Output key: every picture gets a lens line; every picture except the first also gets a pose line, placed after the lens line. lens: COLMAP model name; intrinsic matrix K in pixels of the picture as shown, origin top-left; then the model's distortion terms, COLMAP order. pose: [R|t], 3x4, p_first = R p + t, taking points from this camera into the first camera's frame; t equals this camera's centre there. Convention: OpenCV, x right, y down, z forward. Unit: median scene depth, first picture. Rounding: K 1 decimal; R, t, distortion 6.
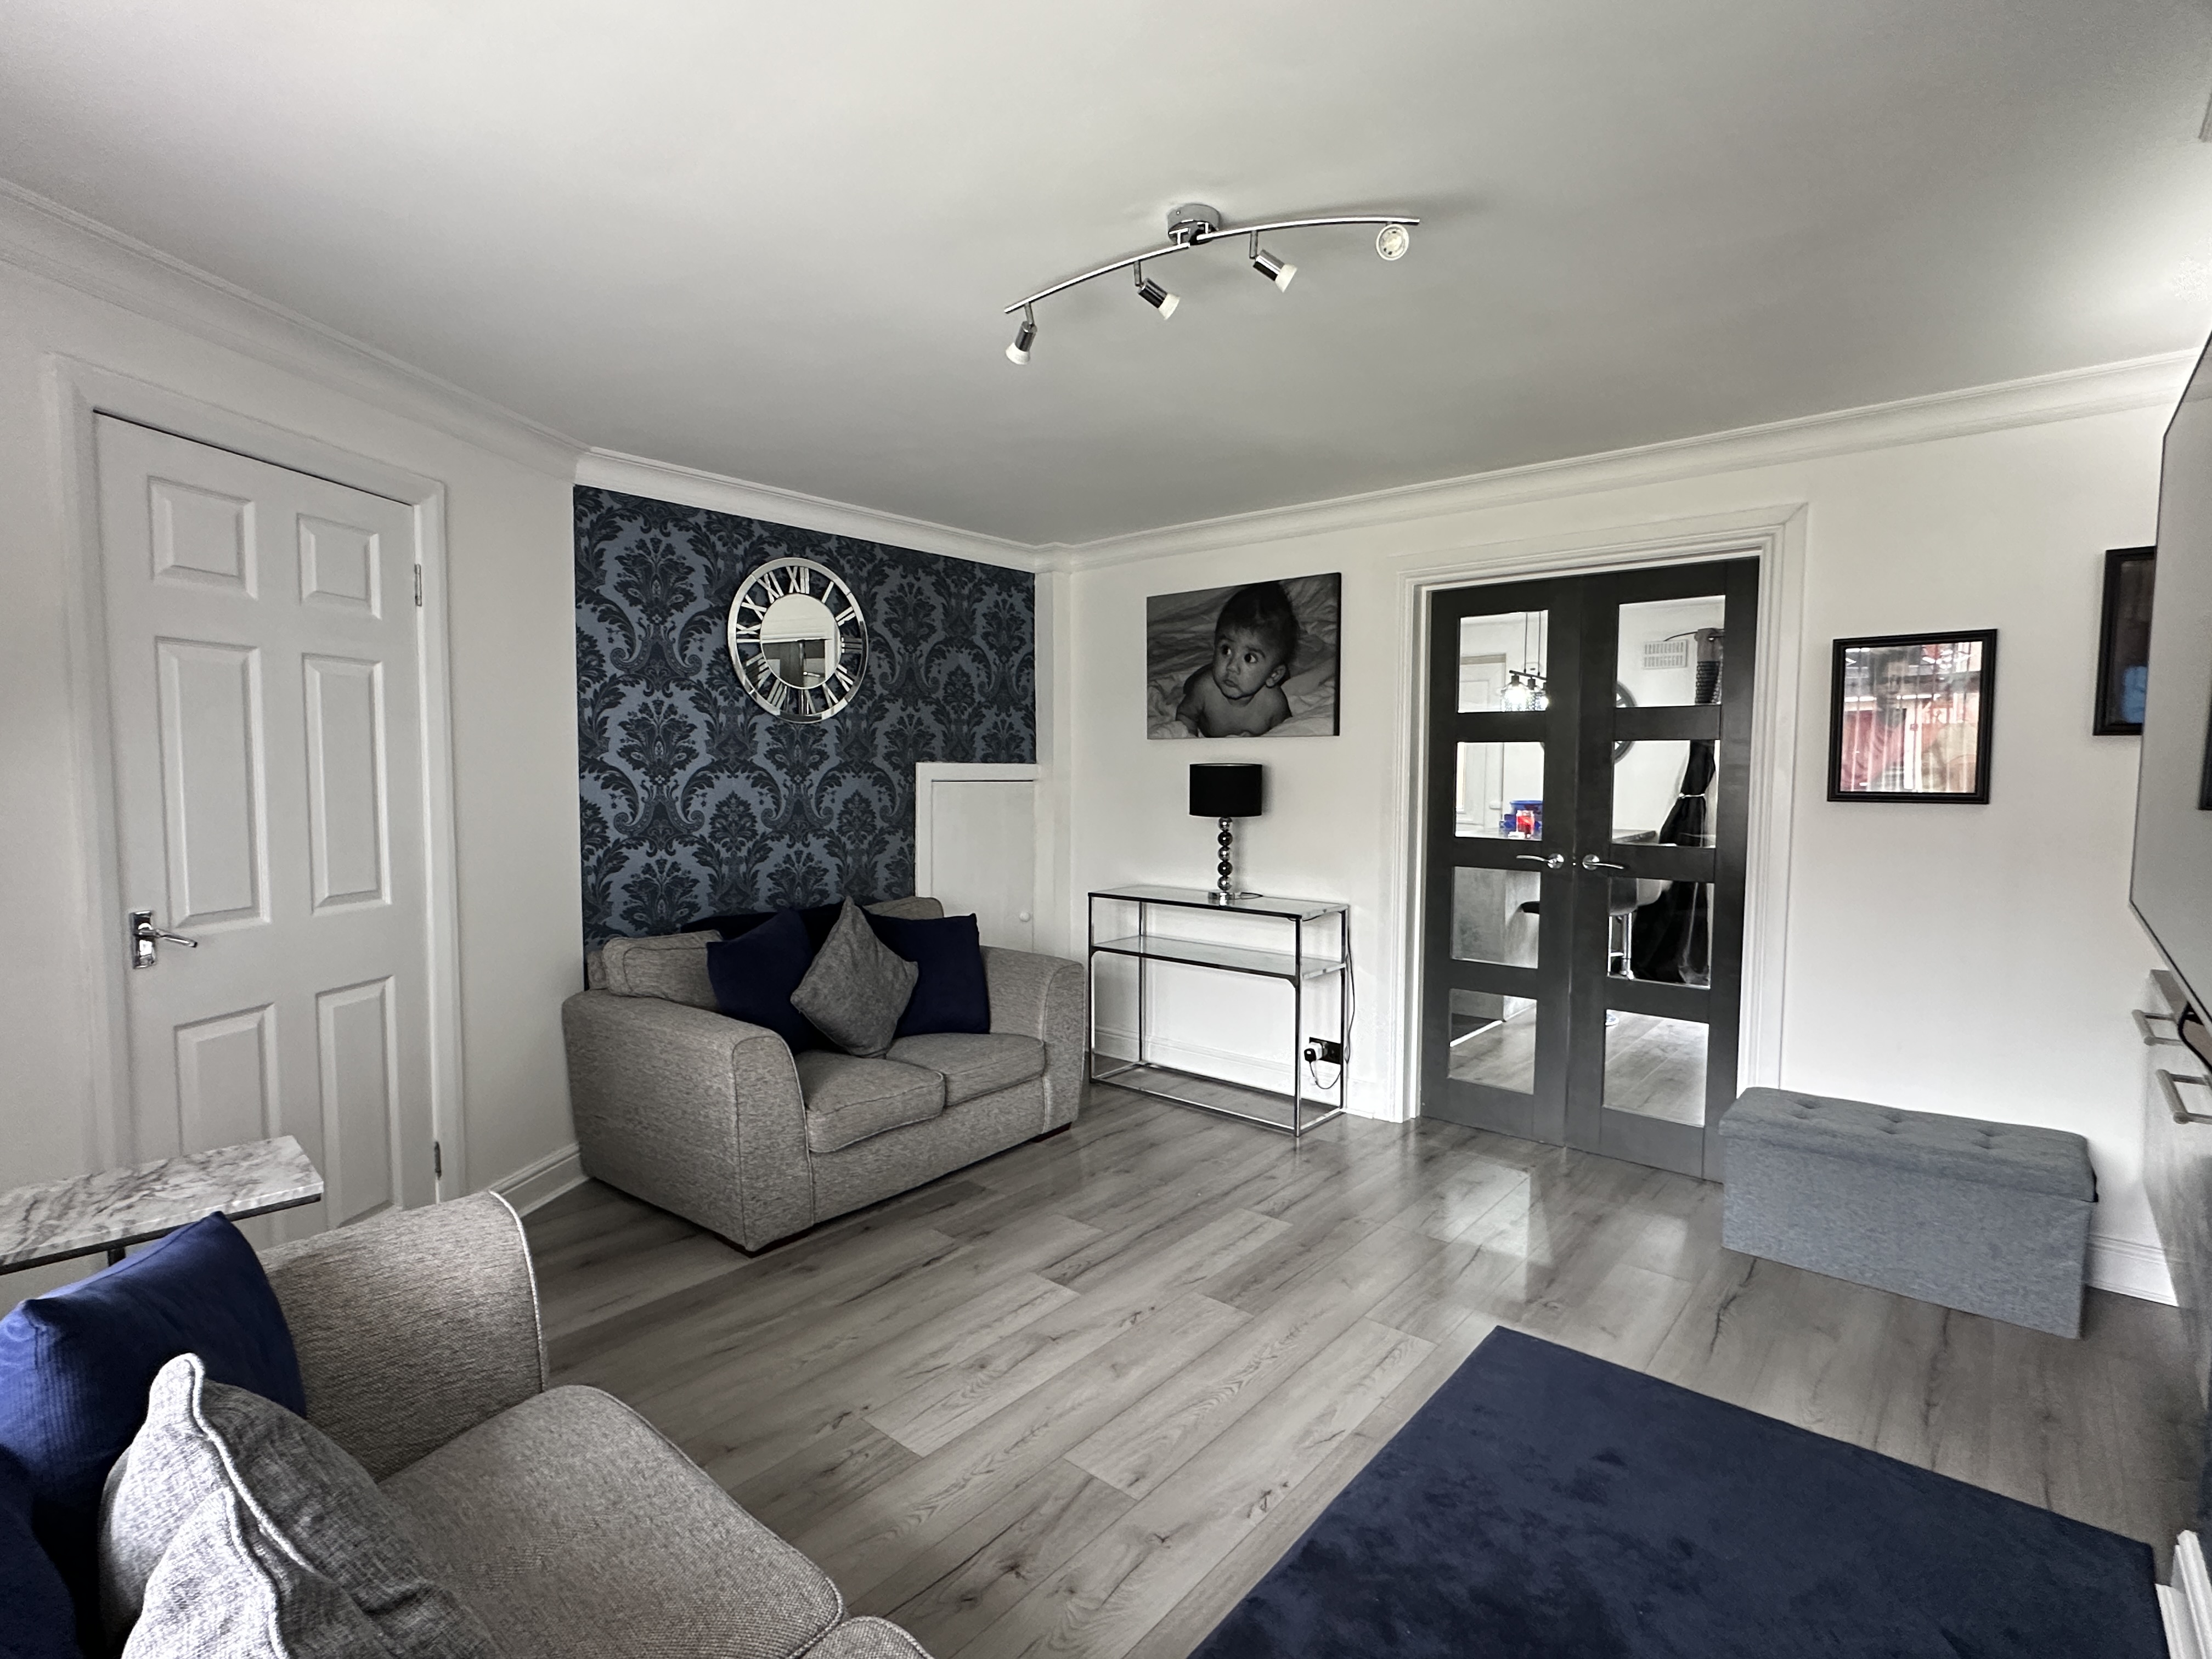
lens RADIAL K [[1074.4, 0, 1102.7], [0, 1074.4, 834.0], [0, 0, 1]] dist [-0.002086, -0.000327]
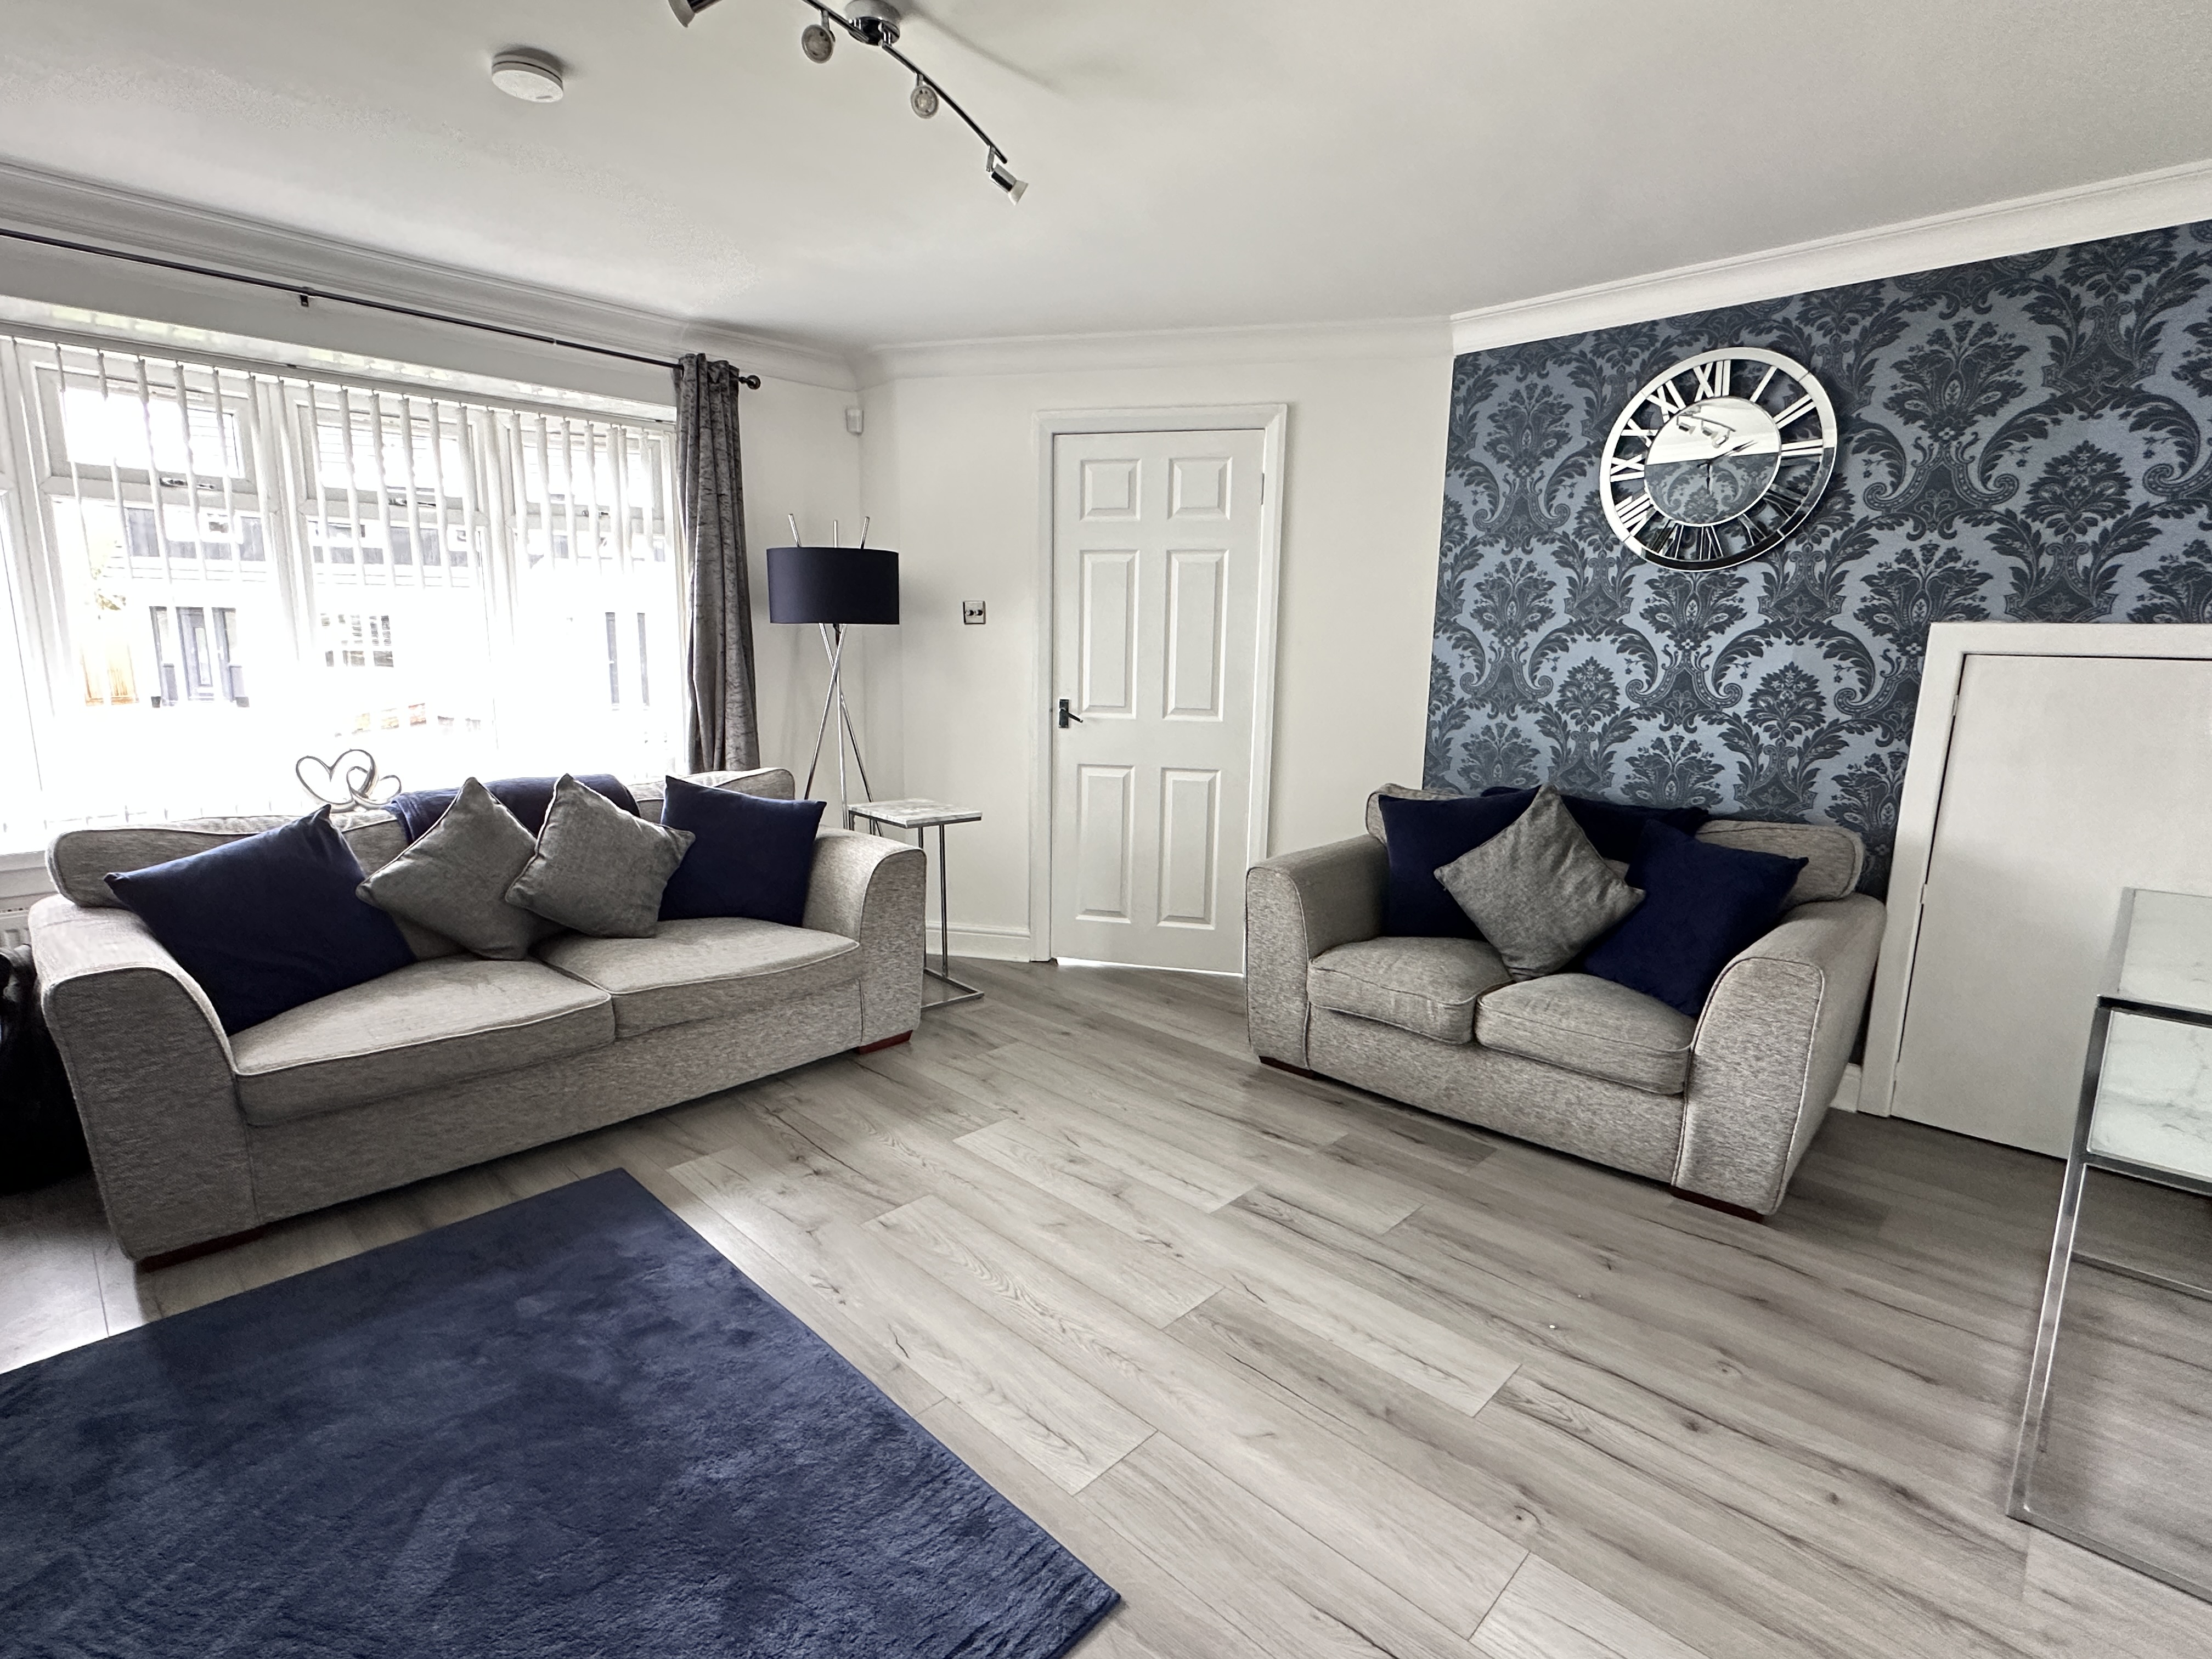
lens RADIAL K [[1074.4, 0, 1102.7], [0, 1074.4, 834.0], [0, 0, 1]] dist [-0.002086, -0.000327]
pose [[-0.062239, 0.172608, -0.983022, 0.606131], [-0.081887, 0.980728, 0.177390, -0.021763], [0.994696, 0.091538, -0.046906, 0.697414]]
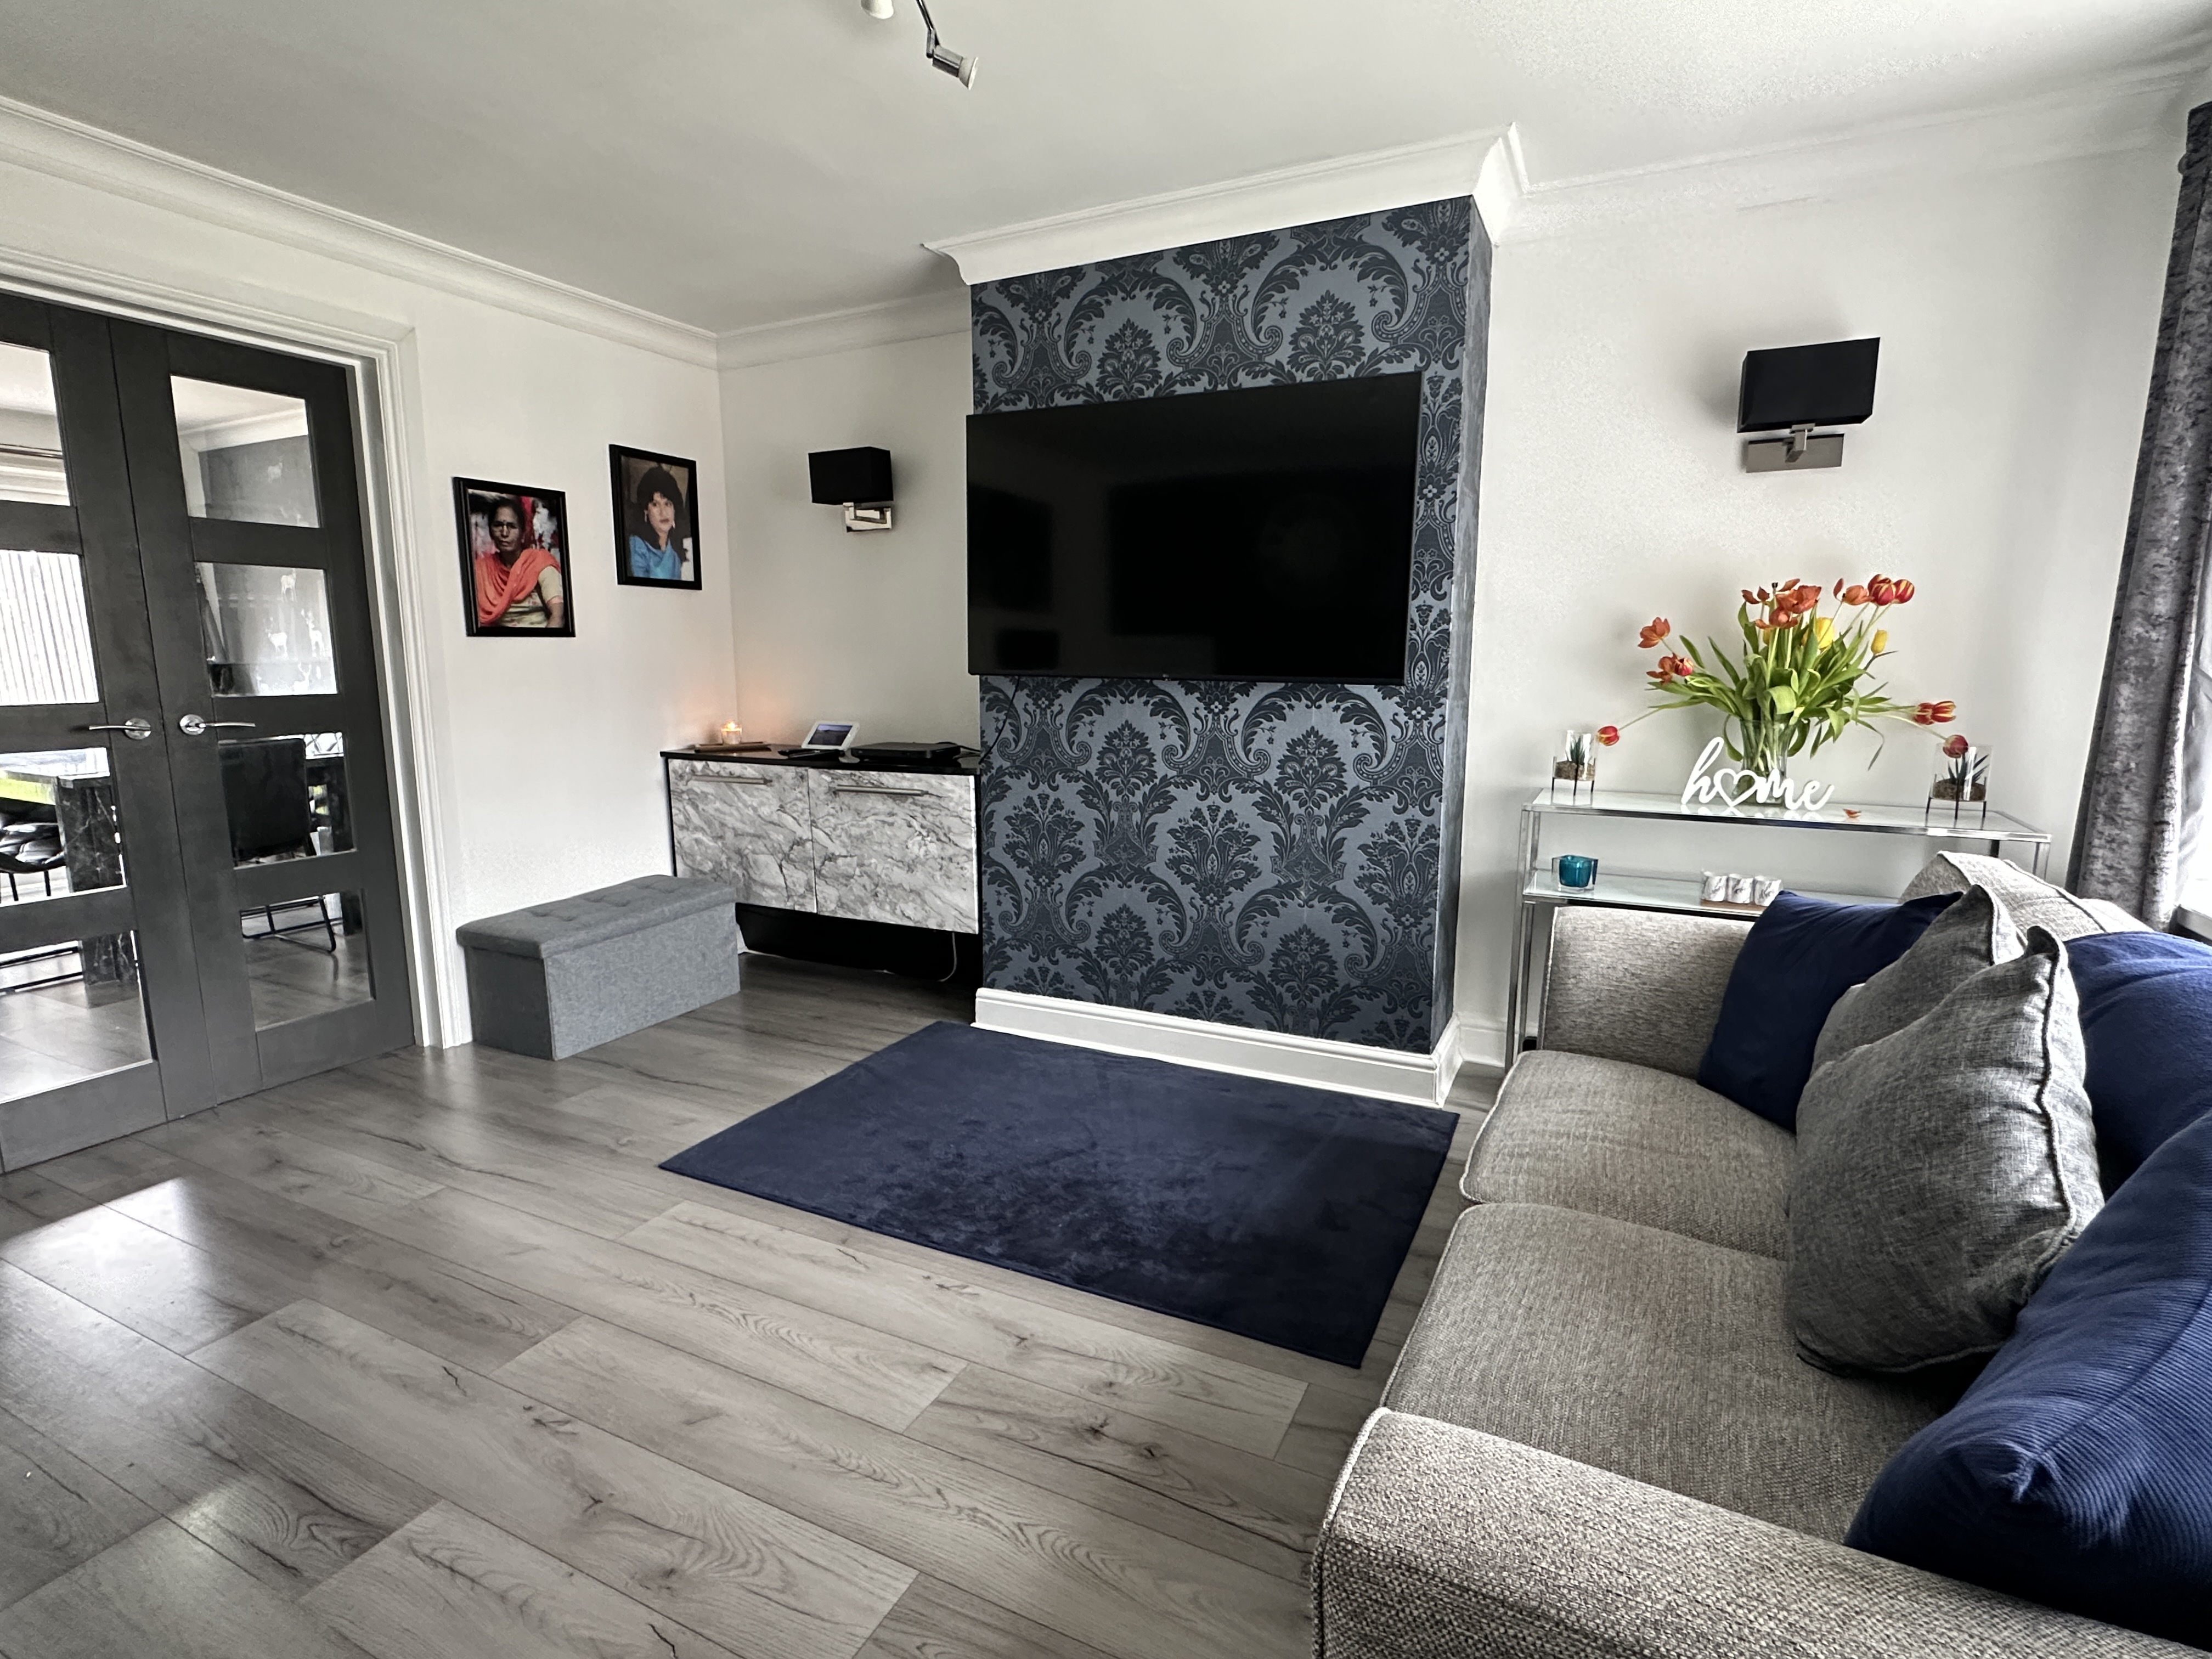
lens RADIAL K [[1093.1, 0, 1102.3], [0, 1093.1, 835.0], [0, 0, 1]] dist [-0.004342, 0.000570]
pose [[-0.246745, -0.158967, 0.955953, -0.446159], [0.067384, 0.981252, 0.180567, 0.007494], [-0.966735, 0.108970, -0.231407, 0.574040]]
